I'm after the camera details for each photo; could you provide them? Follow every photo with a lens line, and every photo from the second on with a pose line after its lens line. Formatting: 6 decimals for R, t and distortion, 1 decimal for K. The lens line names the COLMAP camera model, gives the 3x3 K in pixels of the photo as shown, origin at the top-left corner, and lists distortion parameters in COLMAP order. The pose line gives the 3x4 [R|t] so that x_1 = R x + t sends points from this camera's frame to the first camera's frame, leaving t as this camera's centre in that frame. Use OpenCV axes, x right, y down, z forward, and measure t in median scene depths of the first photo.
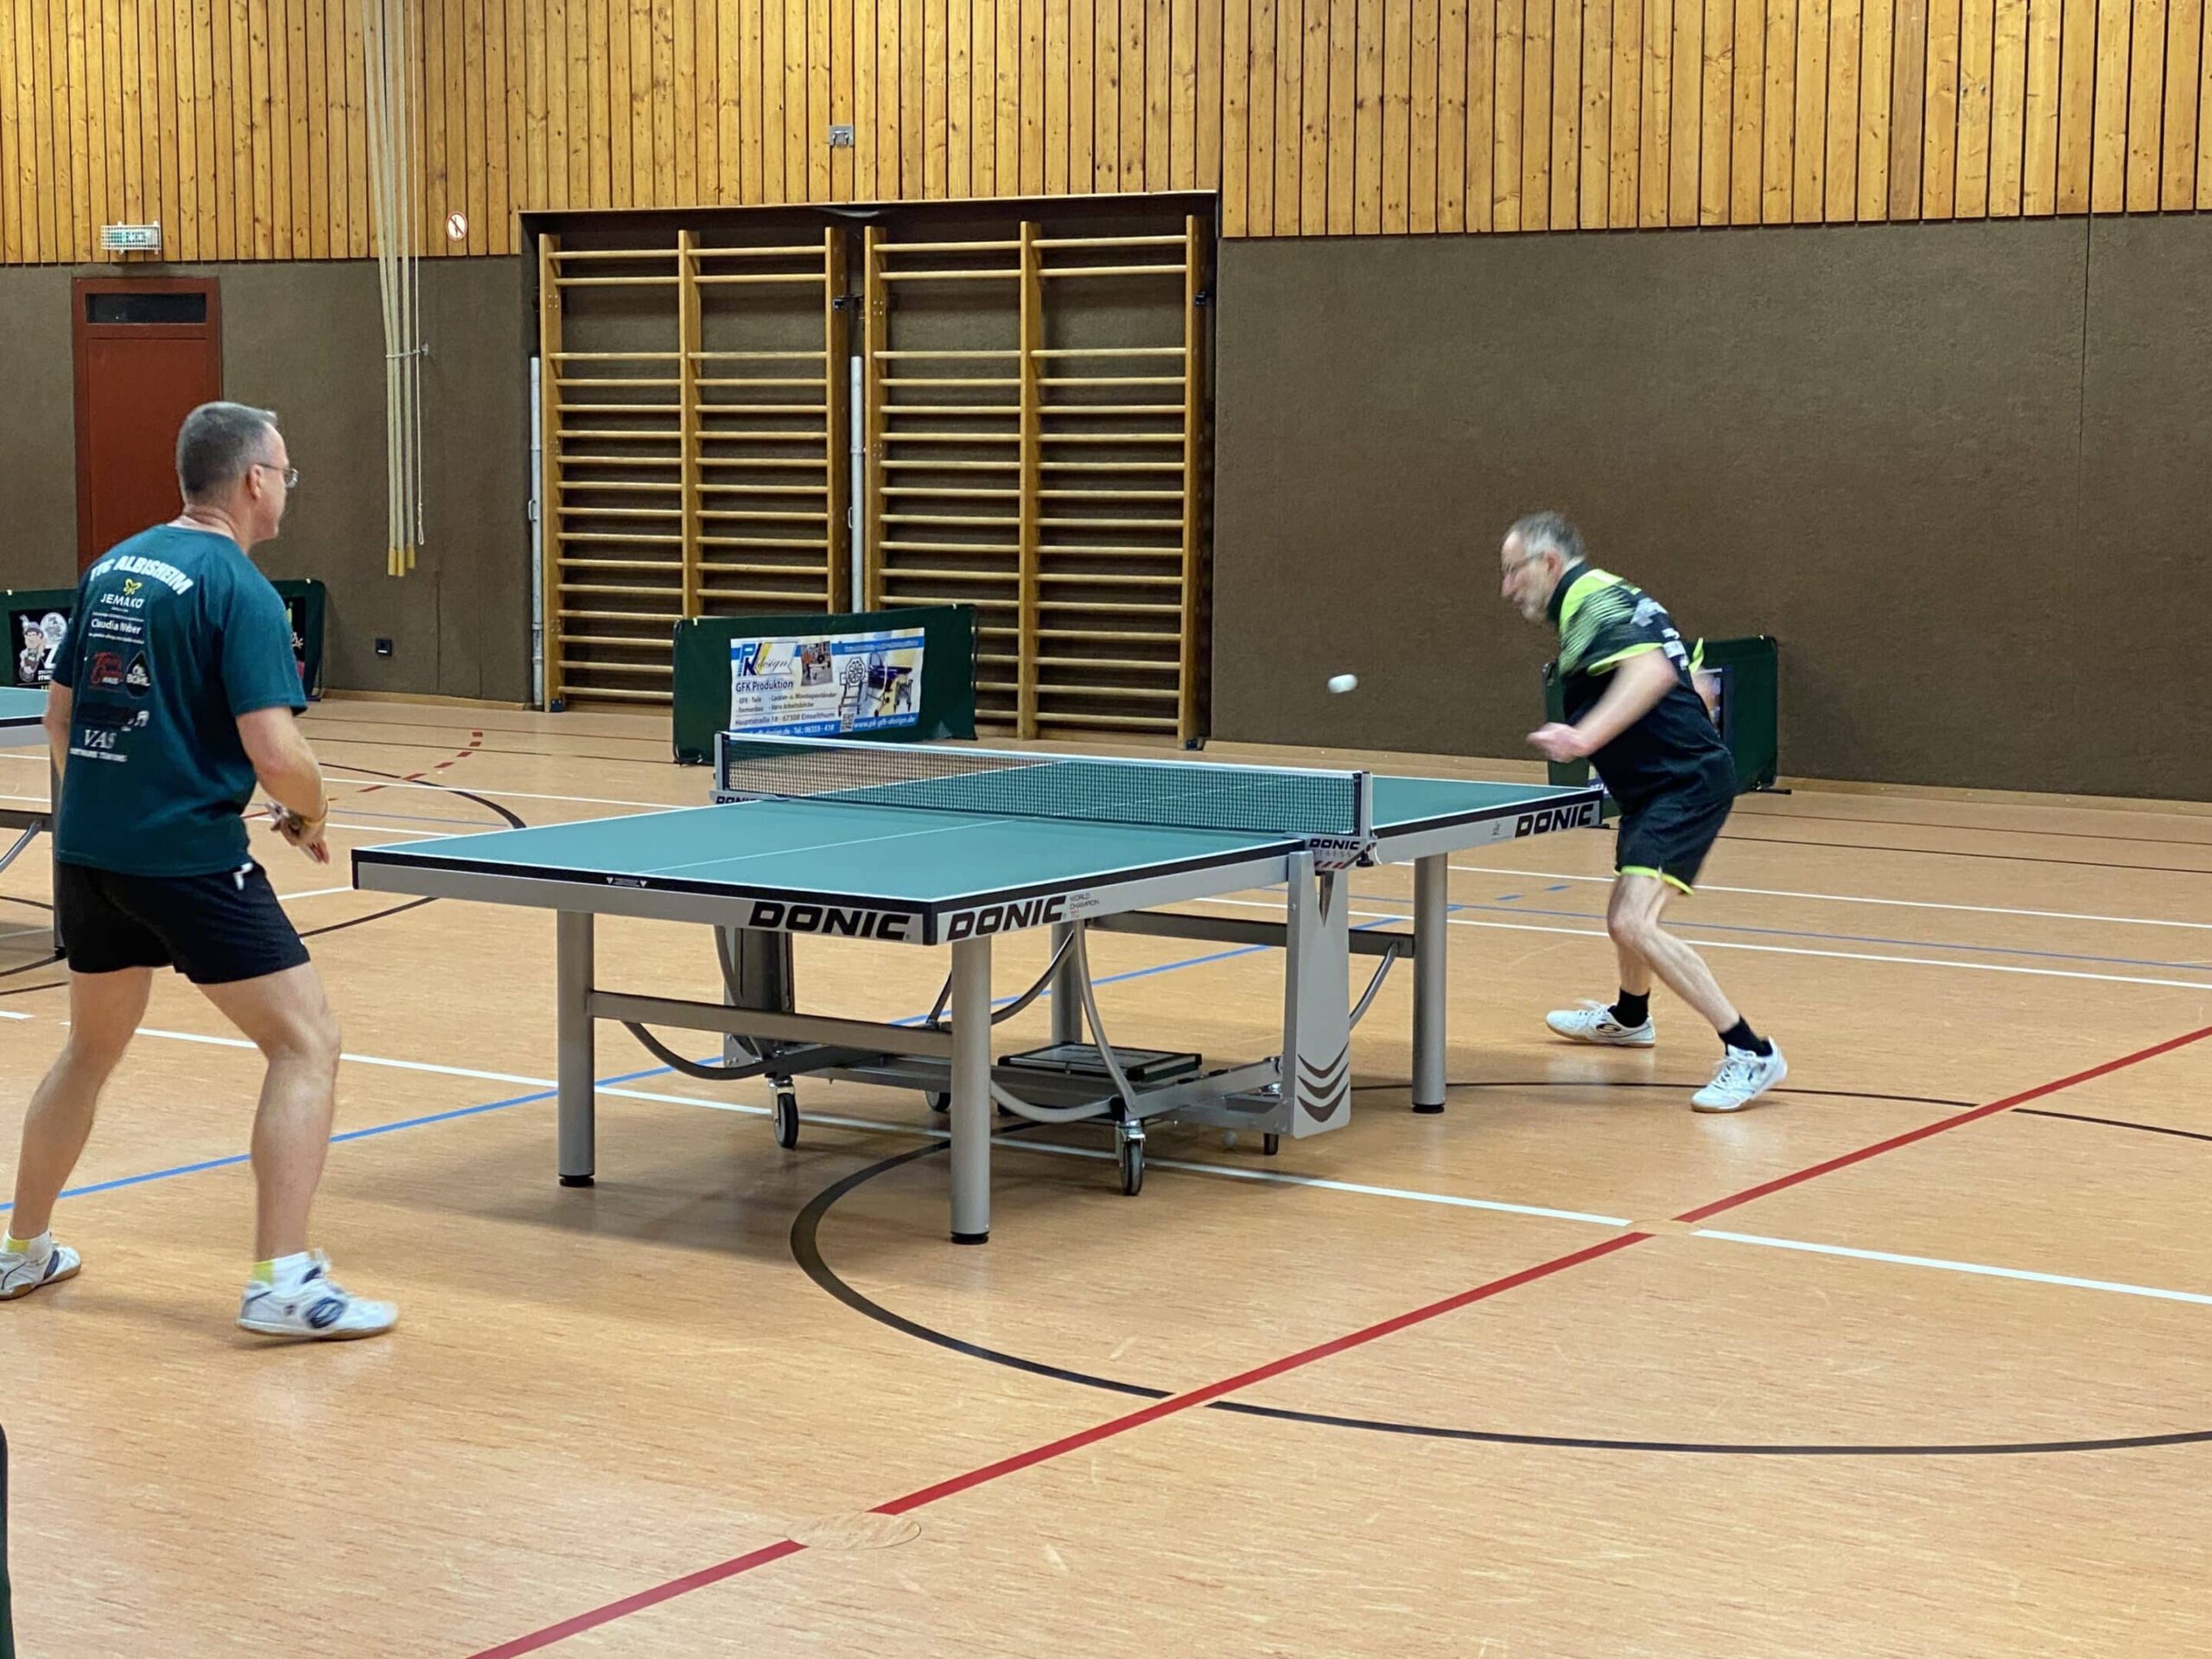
lens RADIAL K [[3995.4, 0, 1086.1], [0, 3995.4, 808.7], [0, 0, 1]] dist [0.163973, 0.000000]
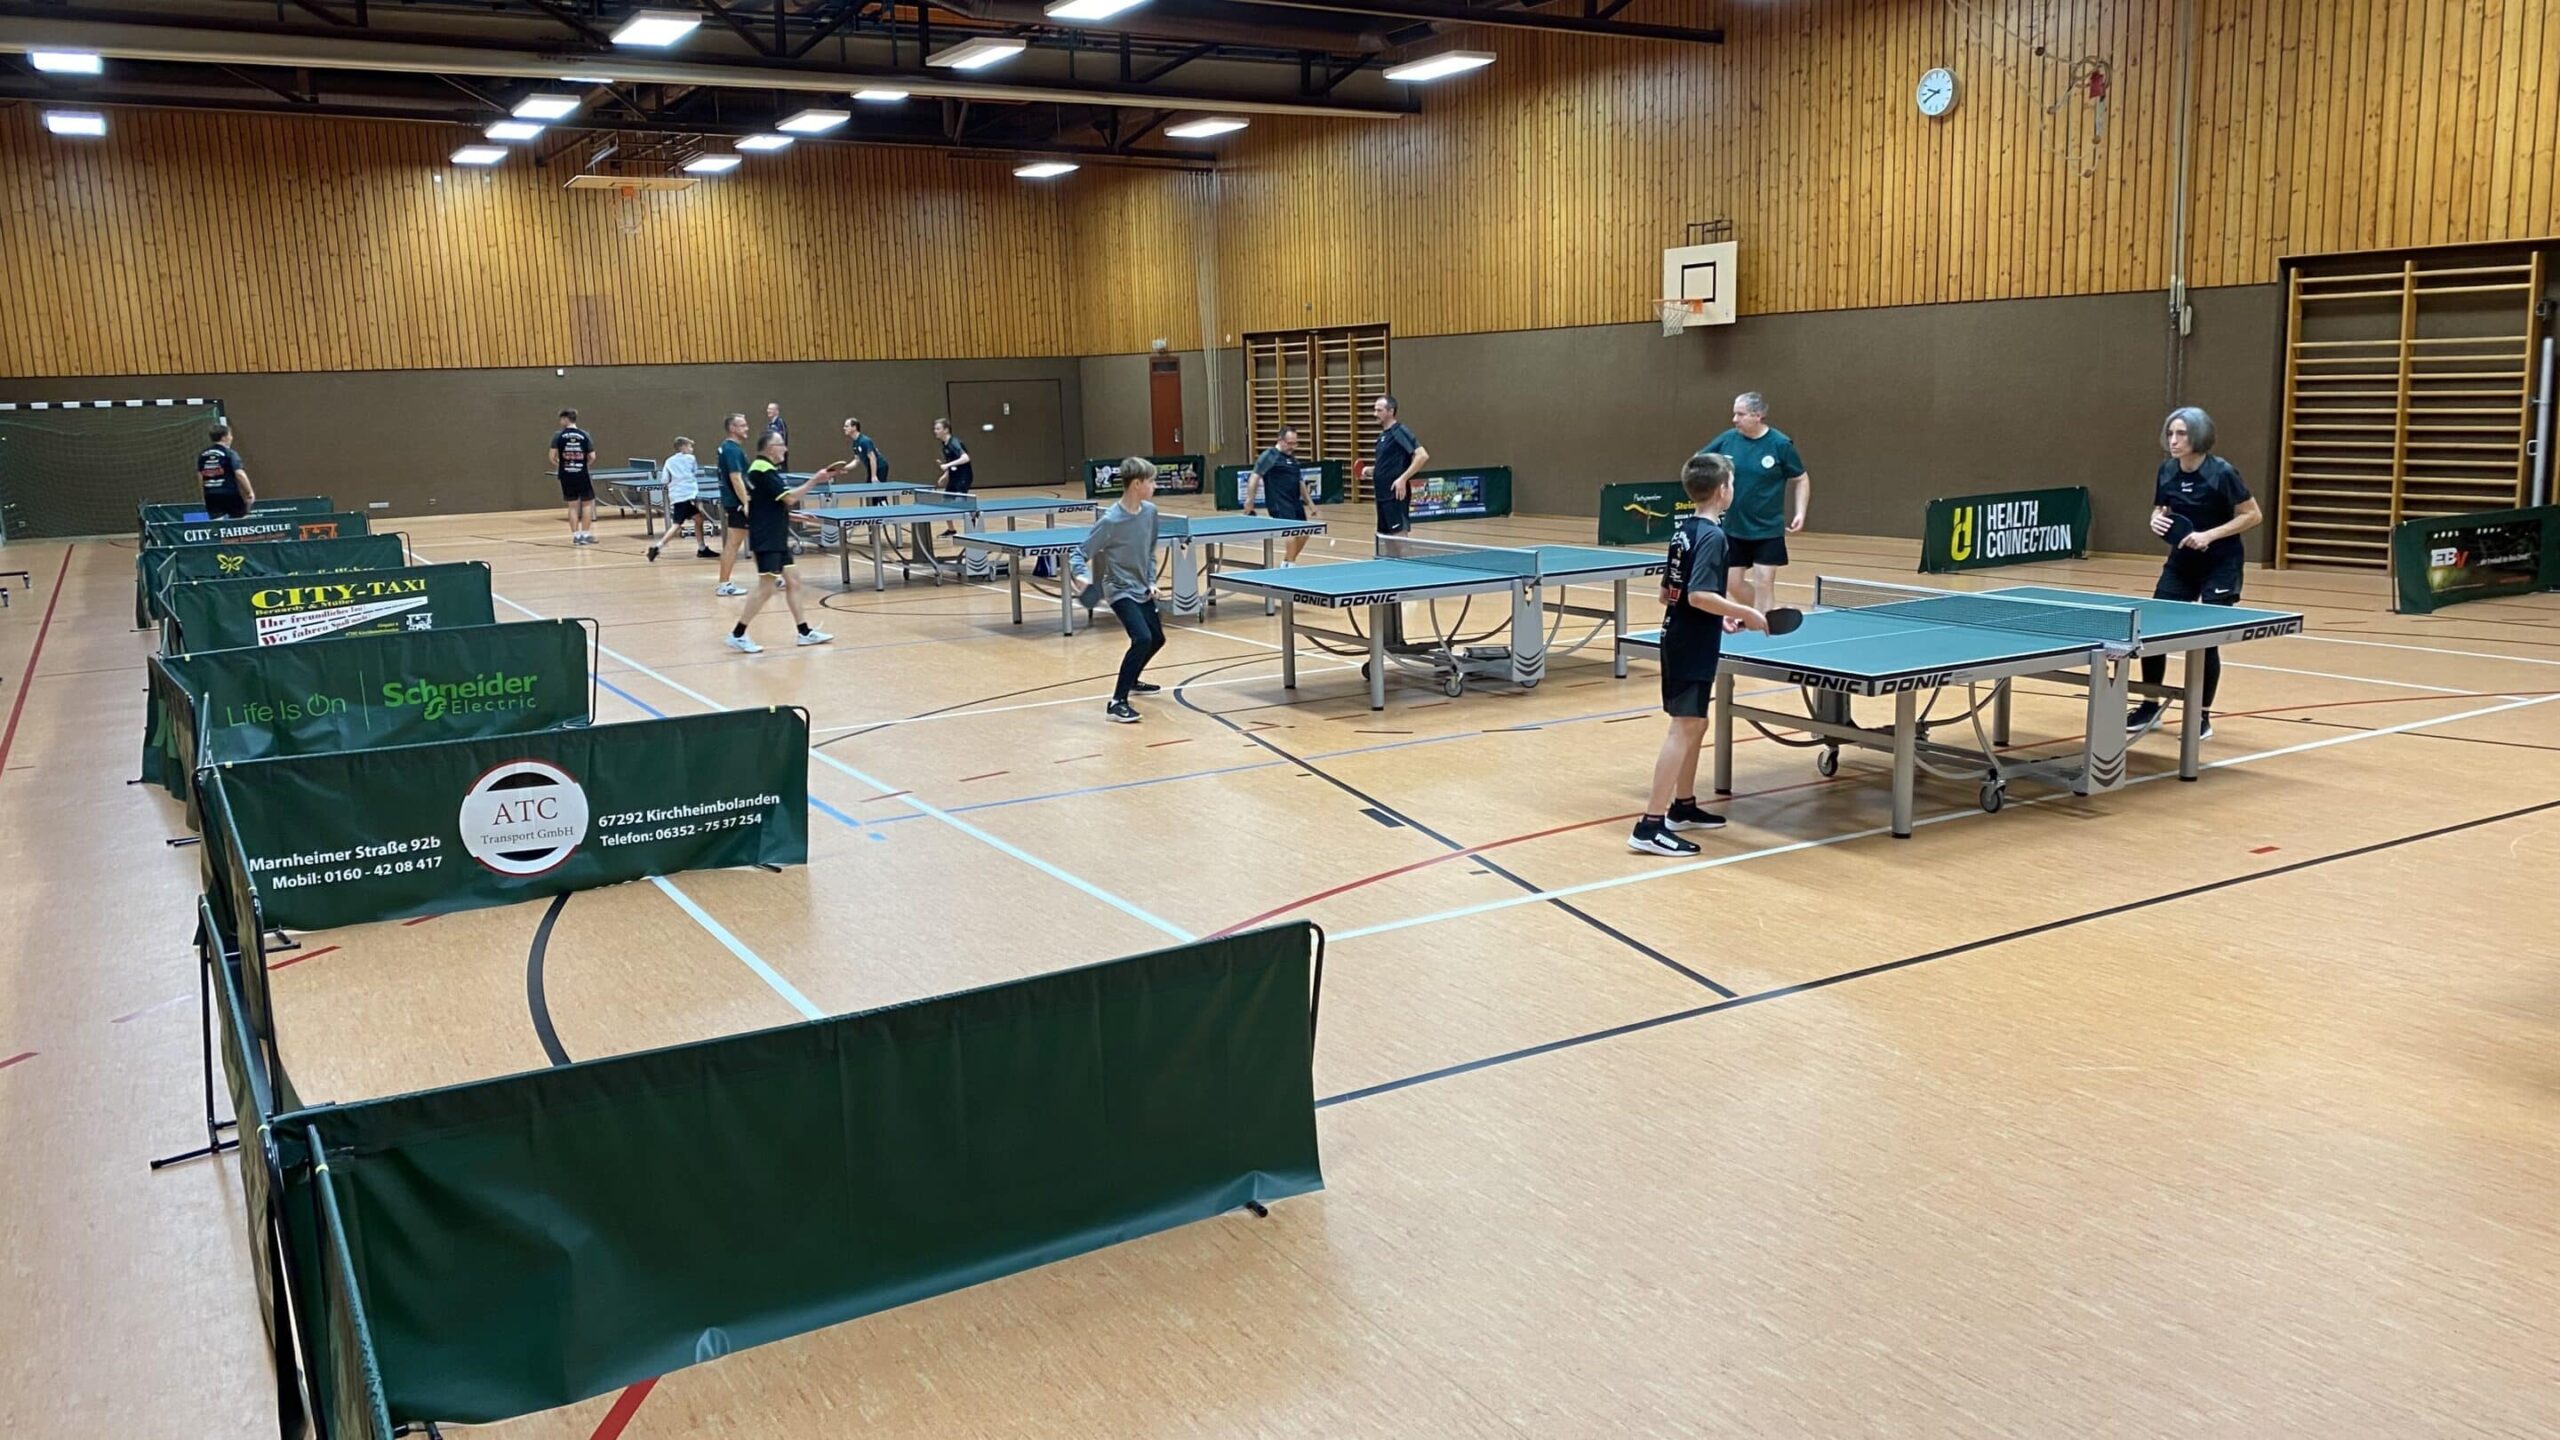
lens RADIAL K [[1932.9, 0, 1287.5], [0, 1932.9, 719.9], [0, 0, 1]] dist [0.045005, -0.058942]
pose [[0.905840, 0.043454, -0.421385, 0.587990], [-0.009283, 0.996522, 0.082809, 0.026740], [0.423518, -0.071100, 0.903093, -0.381643]]
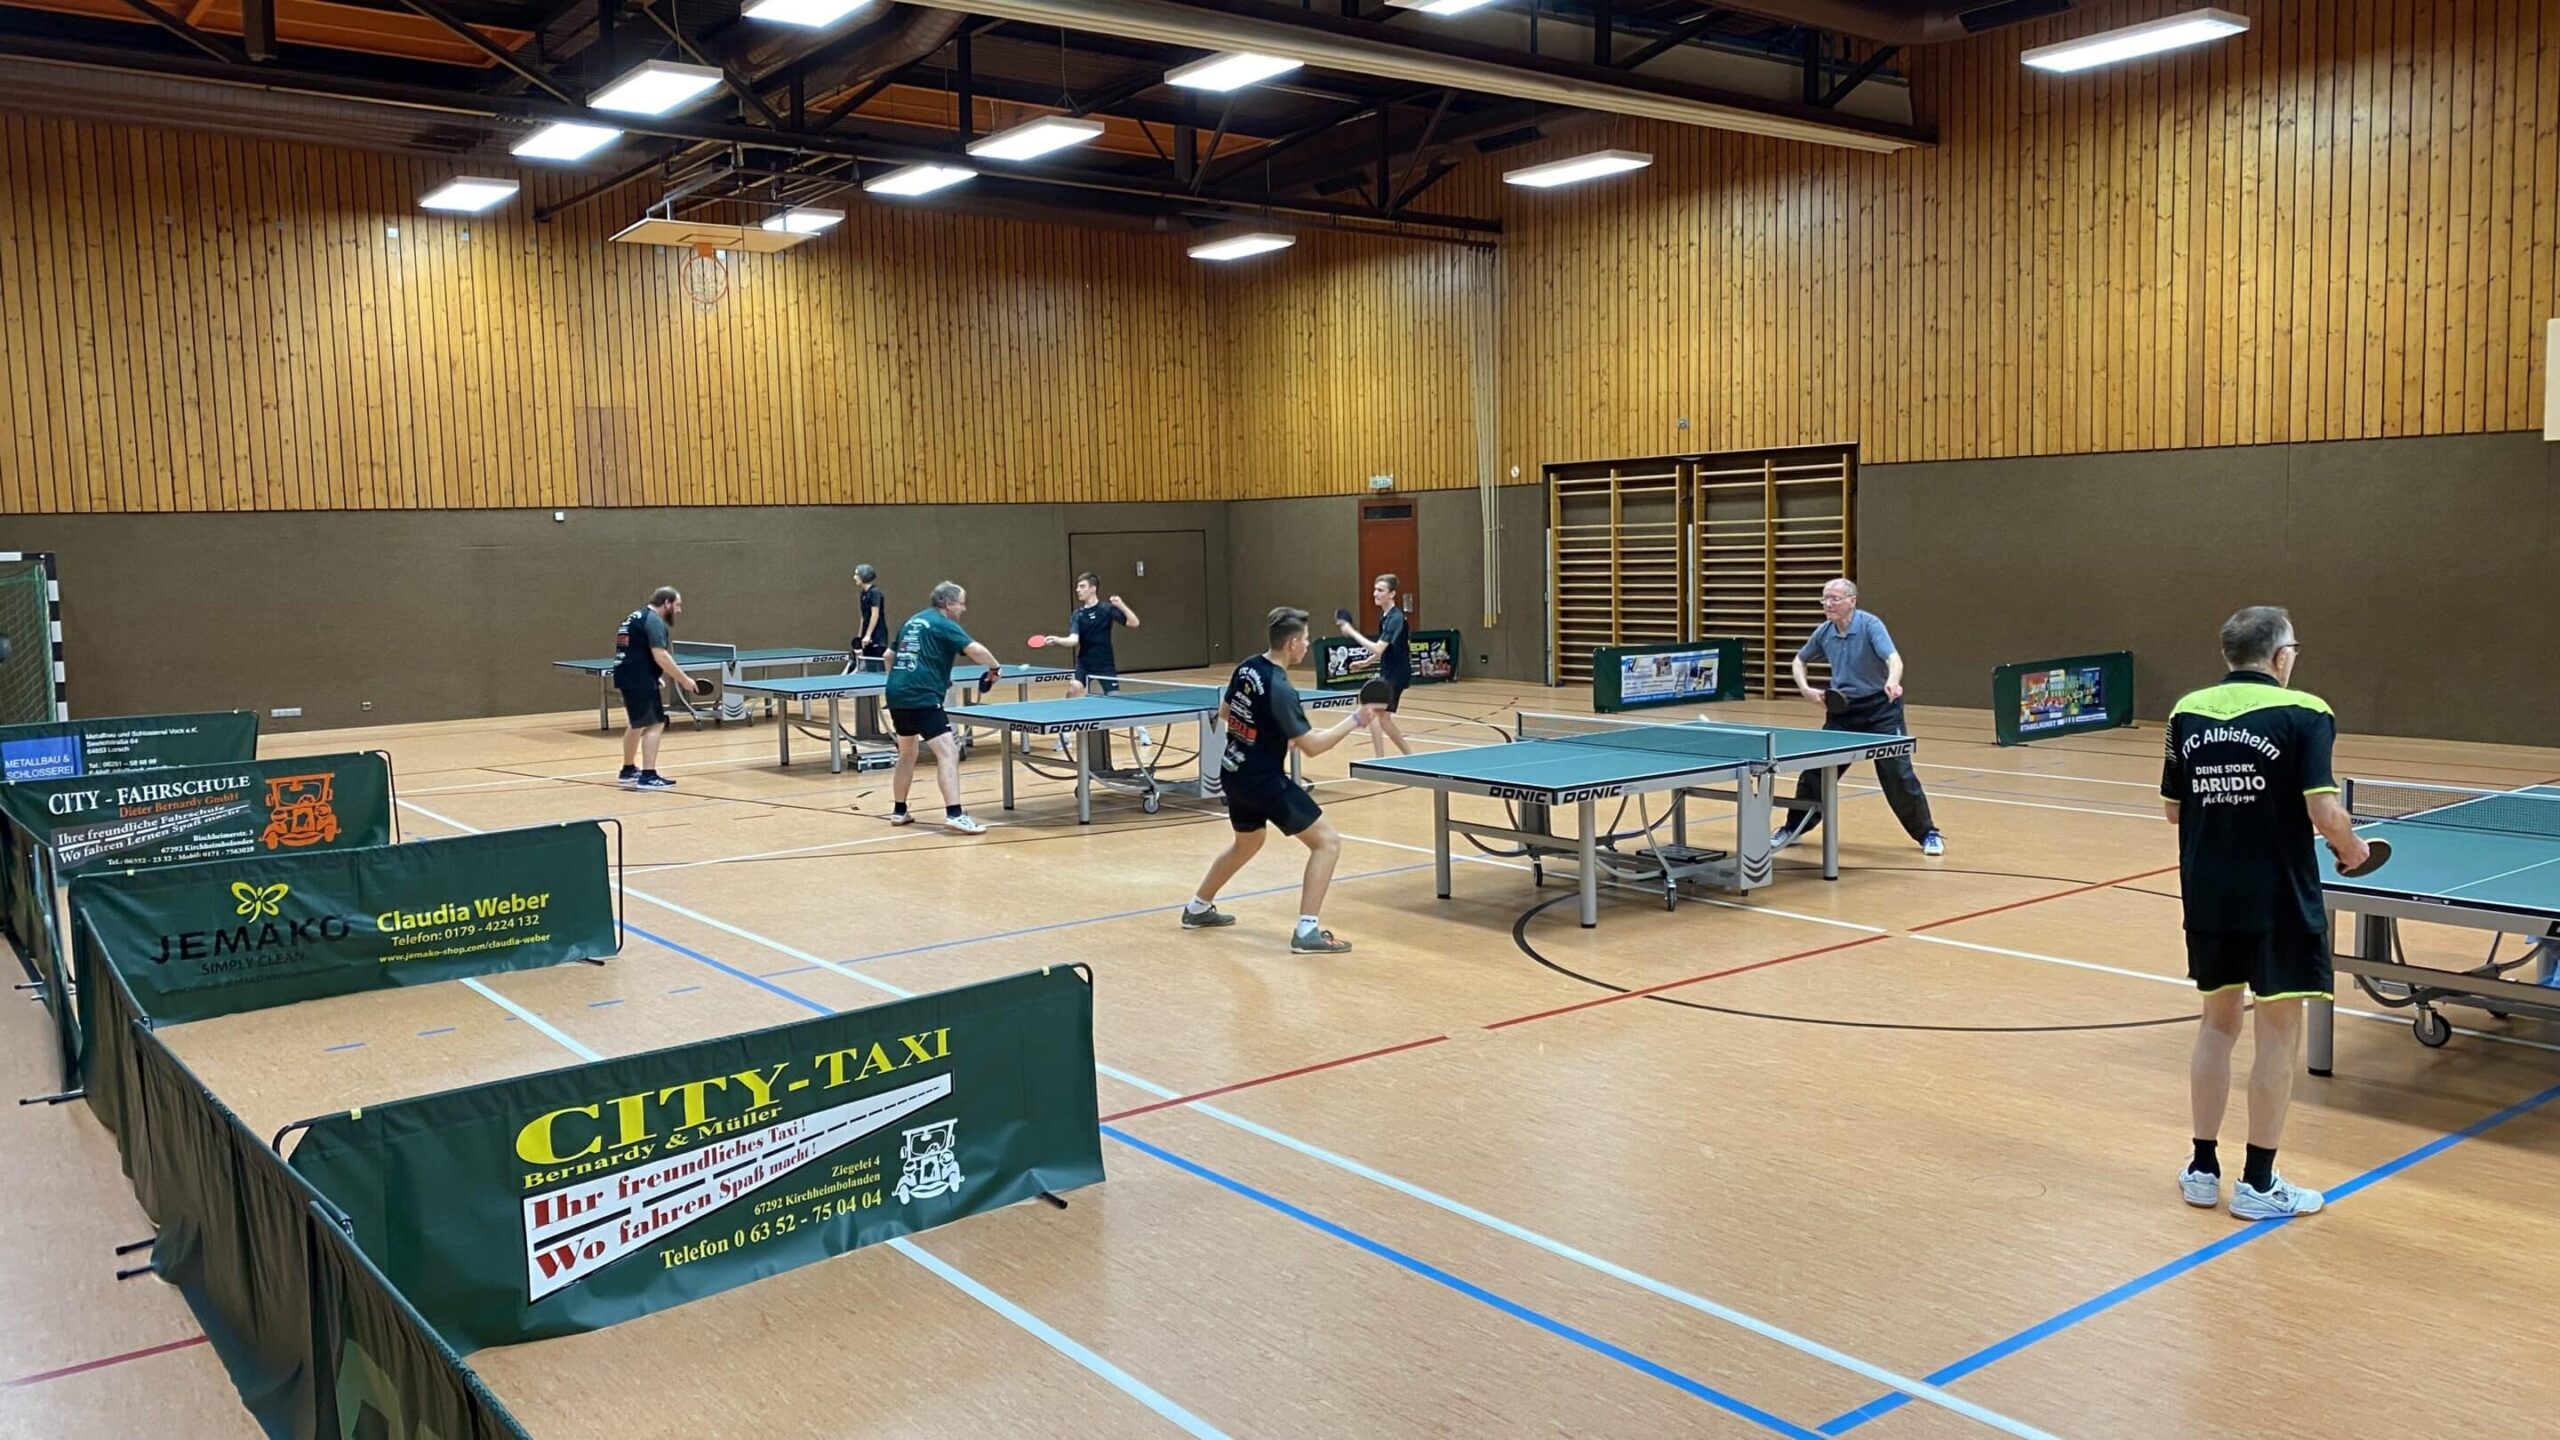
lens RADIAL K [[1932.9, 0, 1281.8], [0, 1932.9, 712.8], [0, 0, 1]] dist [0.045005, -0.058942]
pose [[0.948533, 0.000229, -0.316680, 0.068233], [-0.001457, 0.999992, -0.003641, -0.006945], [0.316676, 0.003915, 0.948526, -0.067460]]
